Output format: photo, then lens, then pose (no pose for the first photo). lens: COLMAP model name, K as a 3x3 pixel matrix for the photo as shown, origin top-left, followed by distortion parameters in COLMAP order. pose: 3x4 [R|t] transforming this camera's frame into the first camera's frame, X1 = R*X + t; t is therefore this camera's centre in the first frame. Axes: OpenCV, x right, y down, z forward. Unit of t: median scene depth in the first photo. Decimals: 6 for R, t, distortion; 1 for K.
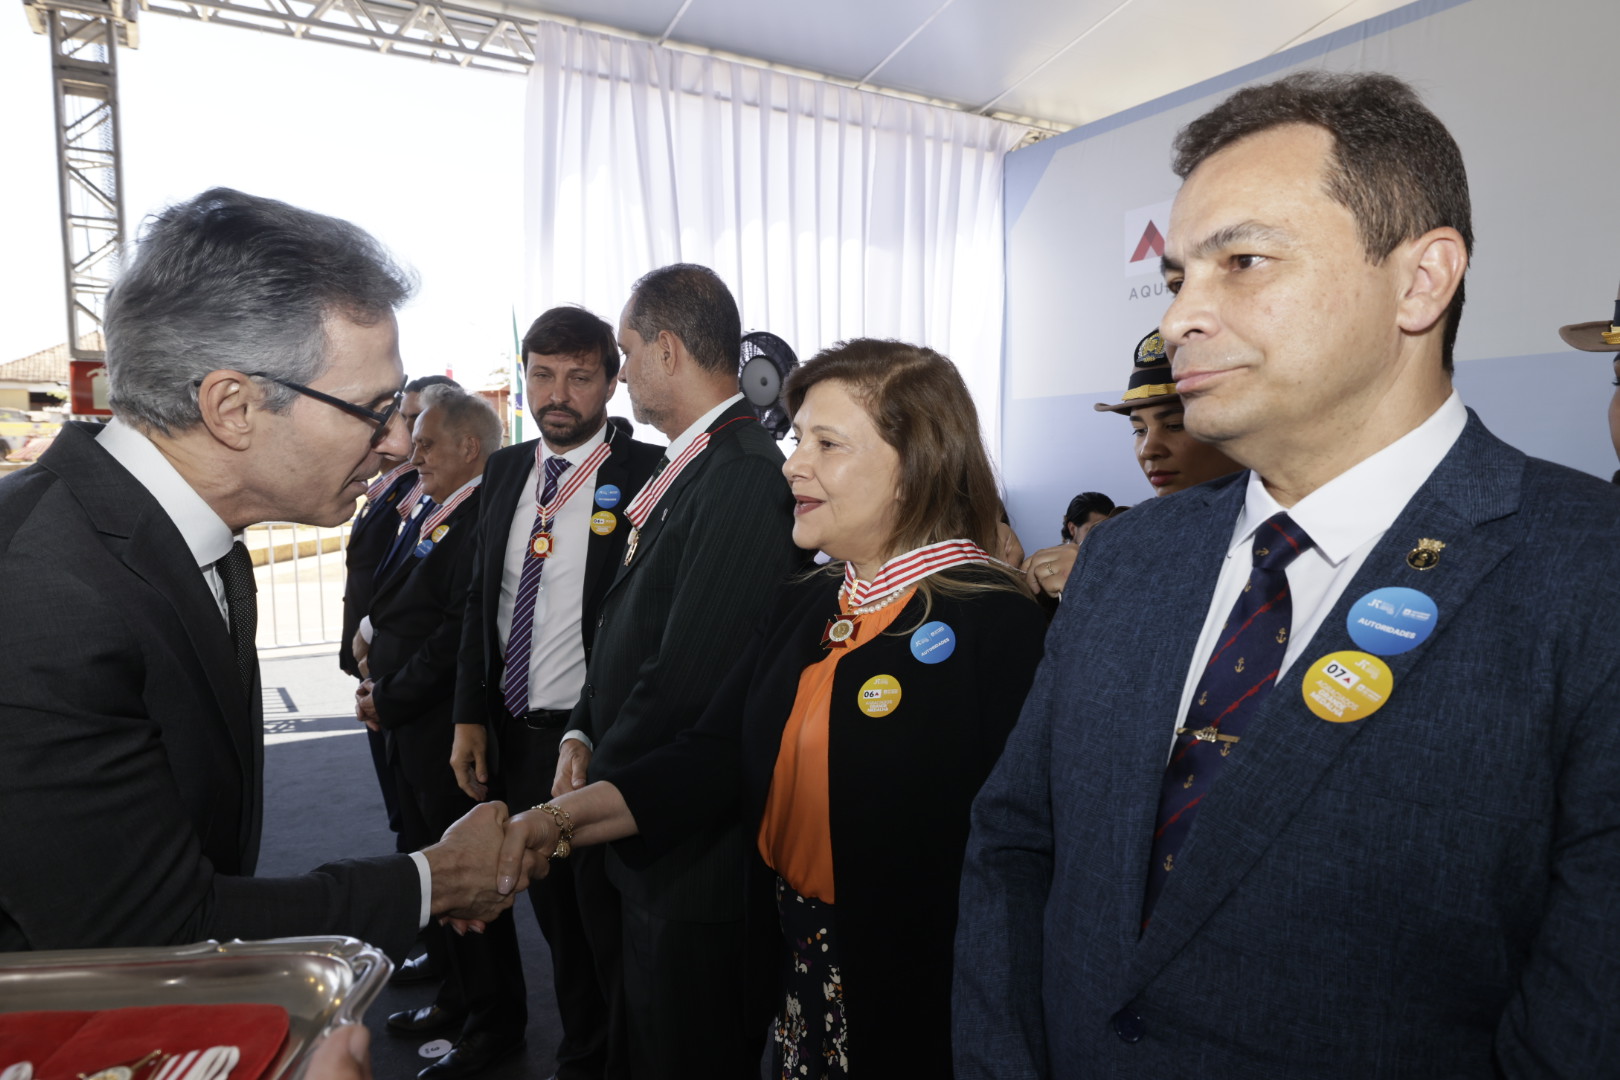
lens RADIAL K [[1053.7, 0, 800.8], [0, 1053.7, 536.3], [0, 0, 1]] dist [0.006318, -0.013397]
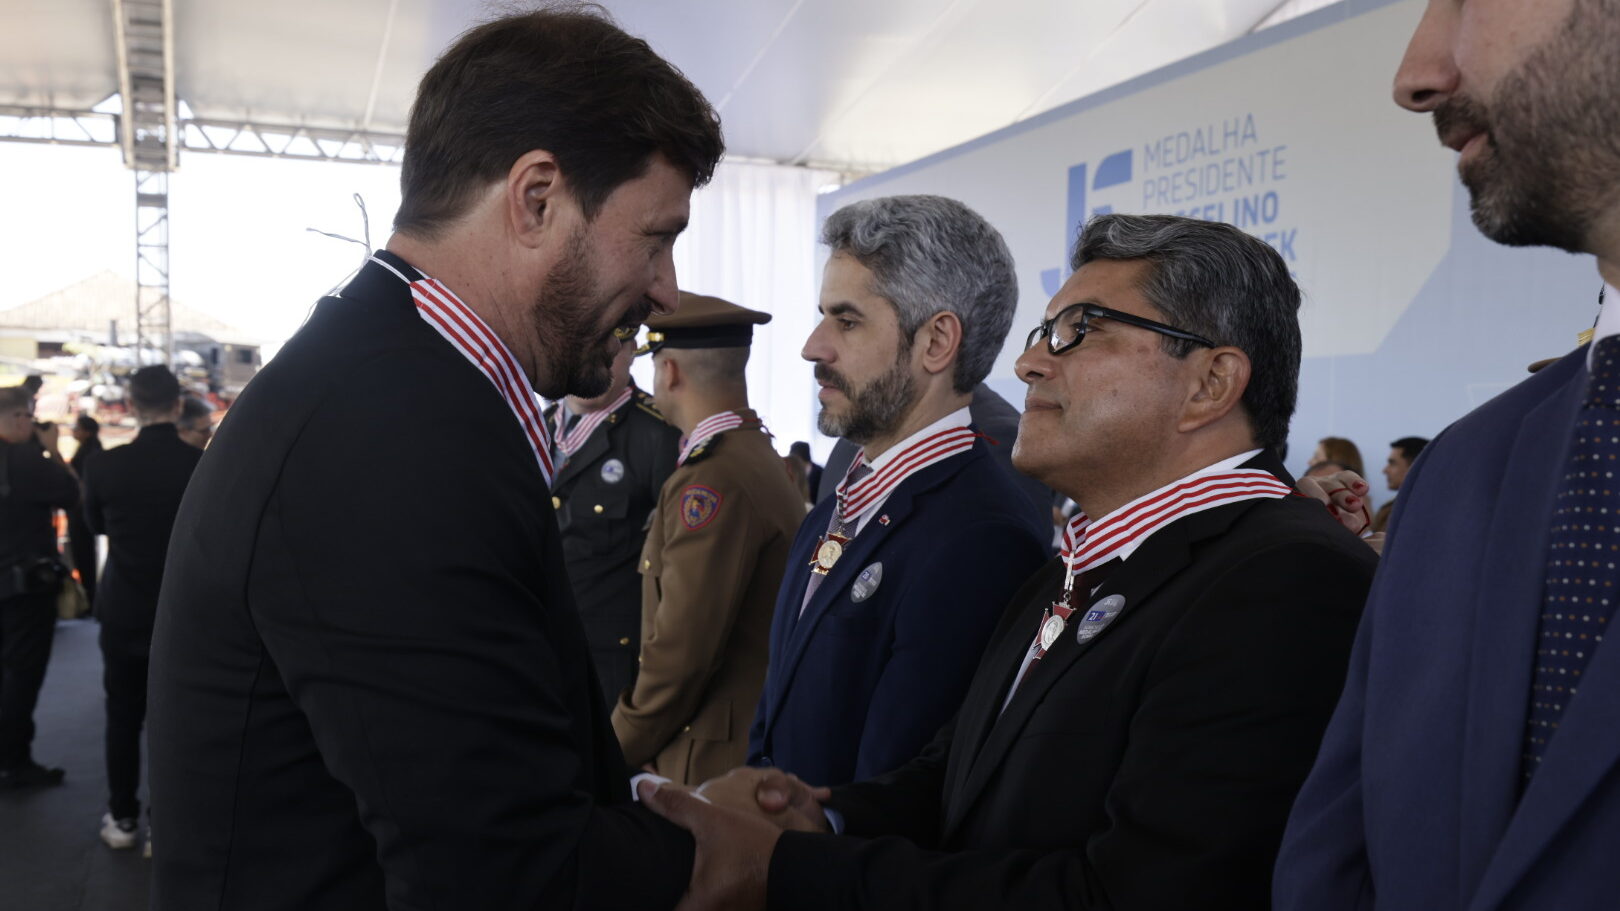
lens RADIAL K [[1607.0, 0, 839.5], [0, 1607.0, 509.9], [0, 0, 1]] dist [-0.038651, 0.000000]
pose [[0.989089, 0.027109, -0.144804, 0.604691], [-0.030531, 0.999303, -0.021465, 0.059638], [0.144121, 0.025651, 0.989227, -1.033401]]
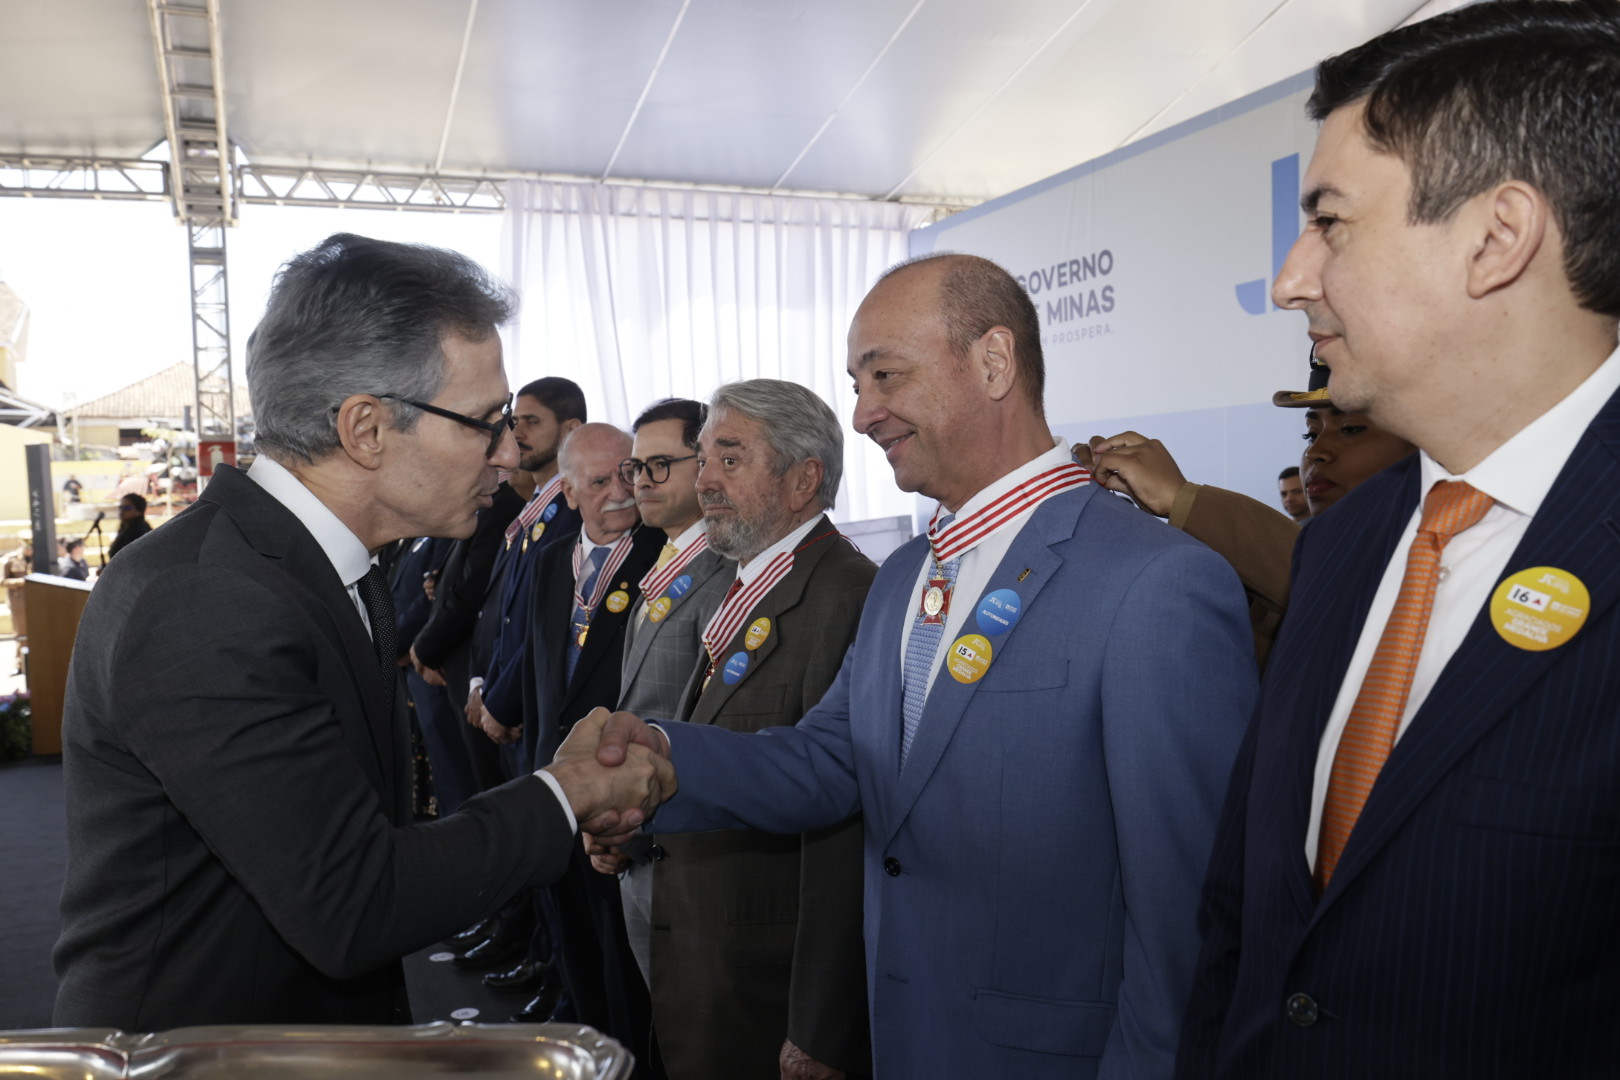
lens RADIAL K [[1372.5, 0, 823.1], [0, 1372.5, 539.3], [0, 0, 1]] dist [-0.042767, 0.002111]
pose [[0.989738, -0.013709, -0.142235, 0.369891], [0.009612, 0.999520, -0.029453, 0.031816], [0.142570, 0.027784, 0.989395, -0.627395]]
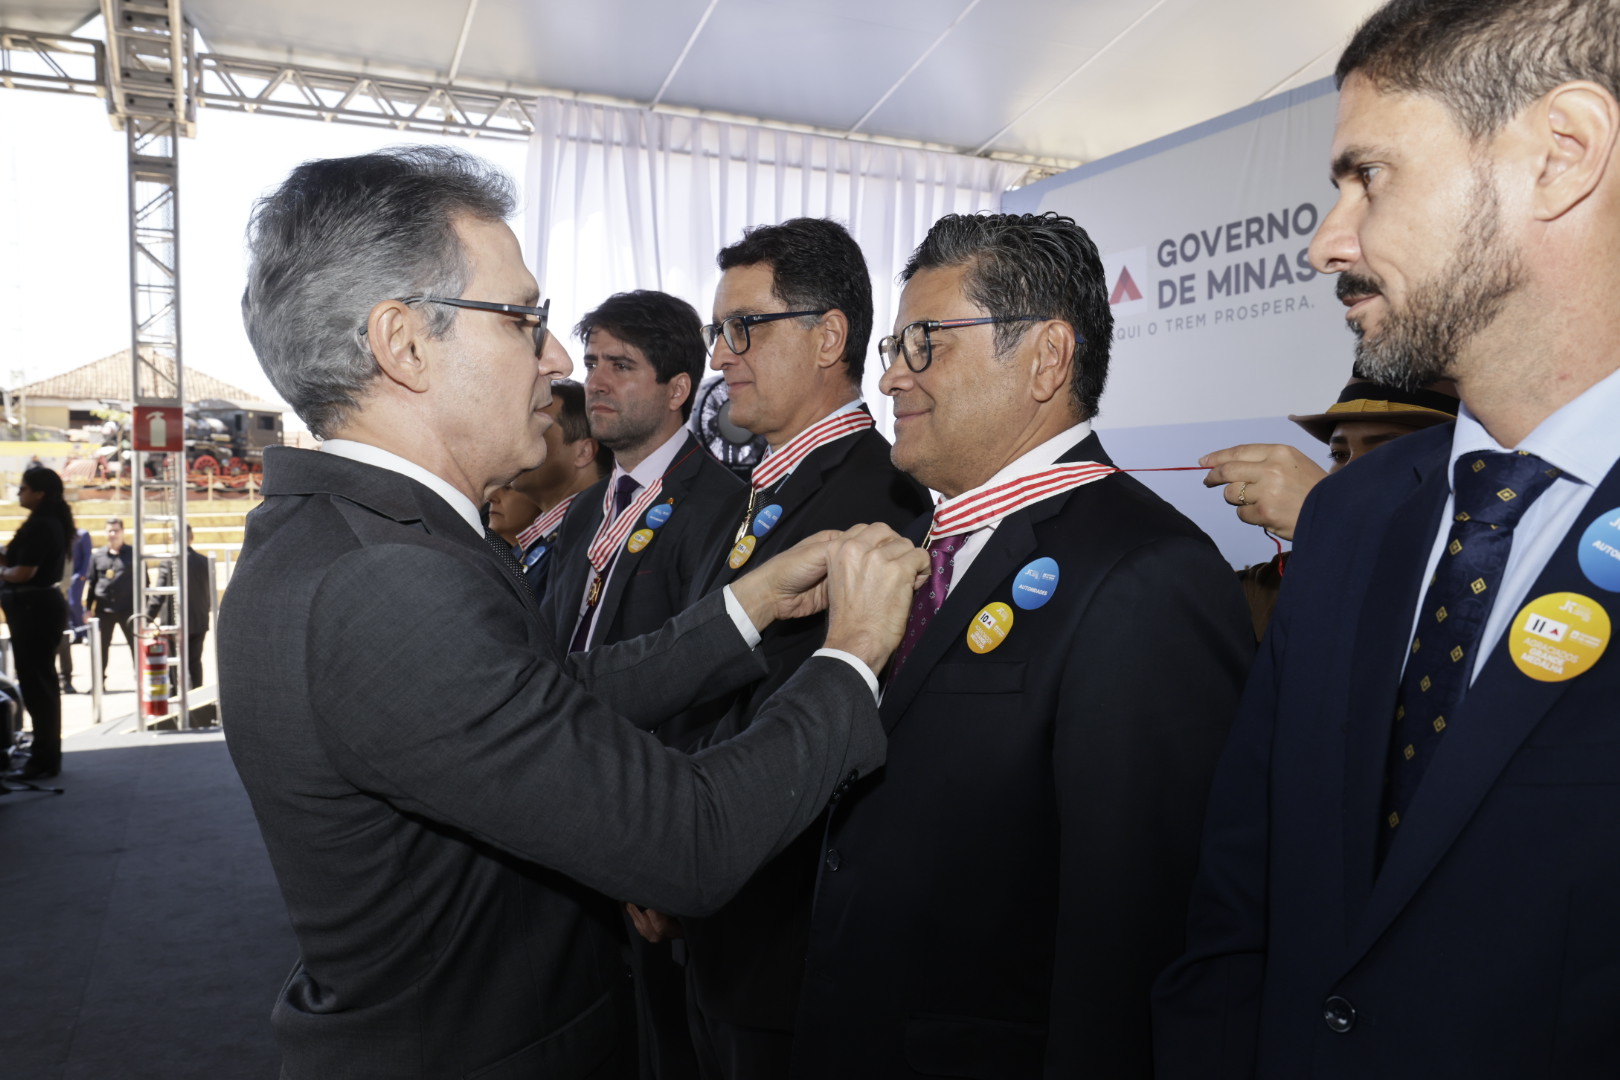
lens RADIAL K [[1269.4, 0, 804.0], [0, 1269.4, 543.9], [0, 0, 1]] dist [-0.028591, 0.001021]
pose [[0.995243, 0.014810, -0.096288, 0.150646], [-0.017503, 0.999477, -0.027192, 0.010088], [0.095835, 0.028748, 0.994982, -0.255479]]
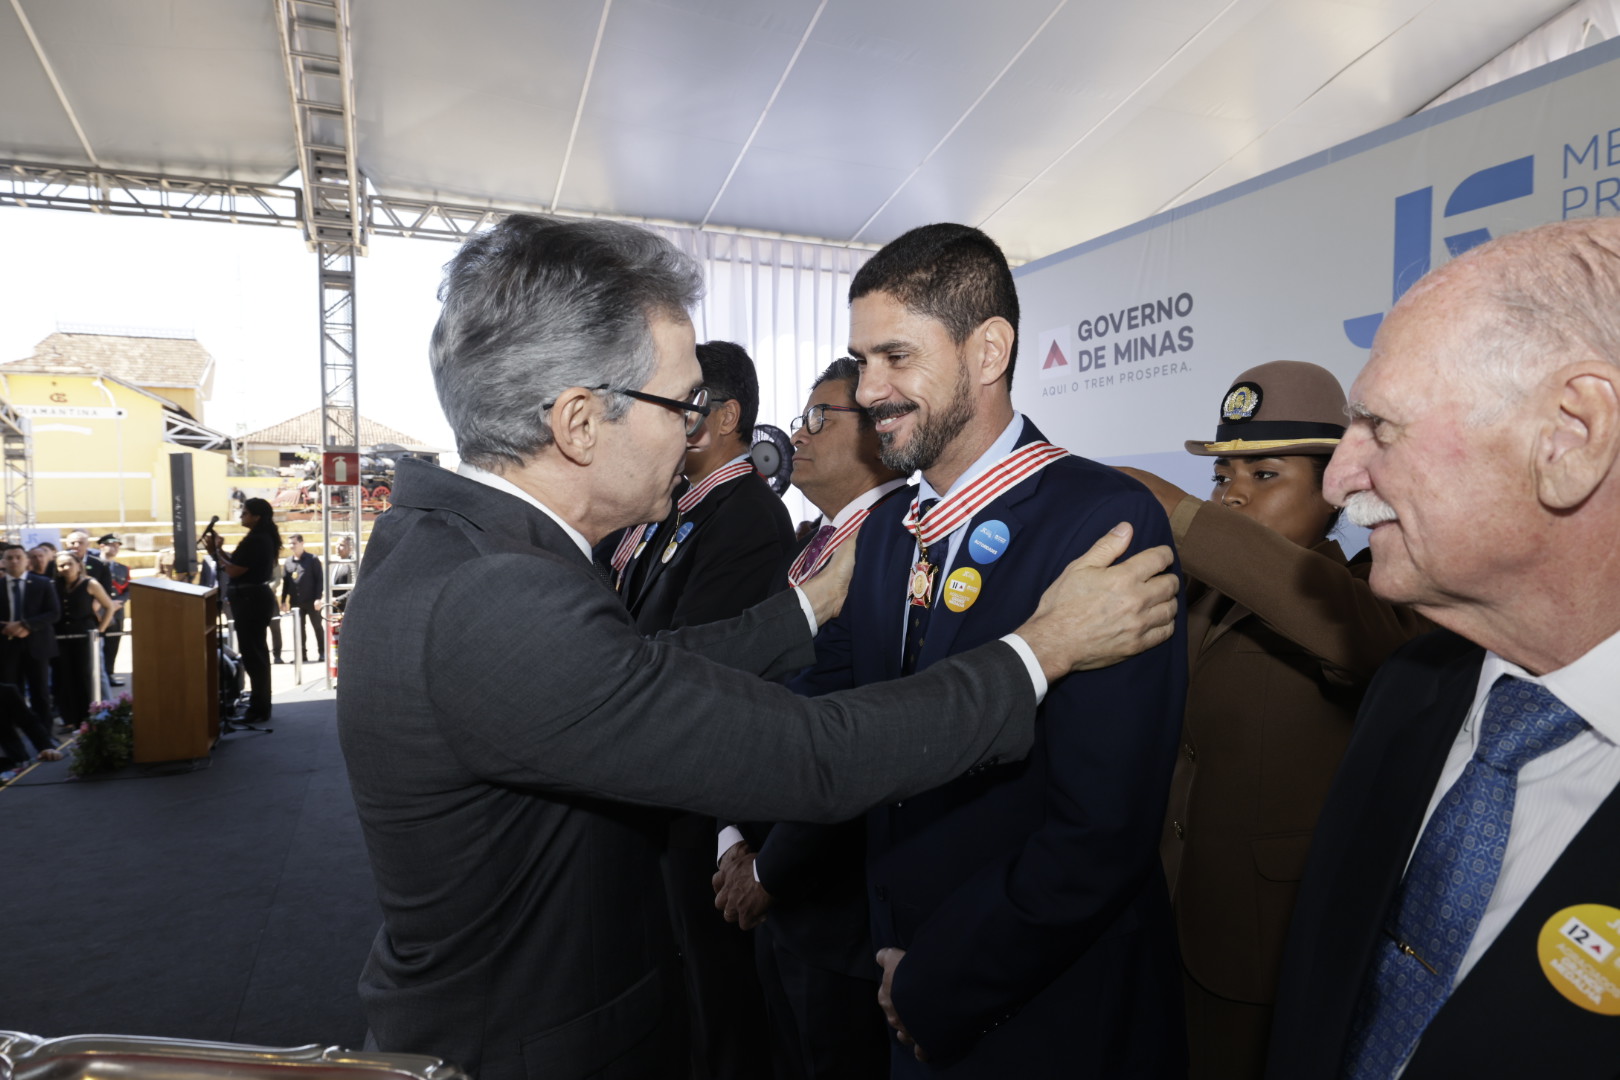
lens RADIAL K [[990.0, 0, 804.0], [0, 990.0, 540.6], [0, 0, 1]] dist [-0.026132, 0.000924]
pose [[0.990745, 0.008464, -0.135475, 0.193347], [-0.013711, 0.999189, -0.037847, 0.013227], [0.135044, 0.039355, 0.990058, -0.308988]]
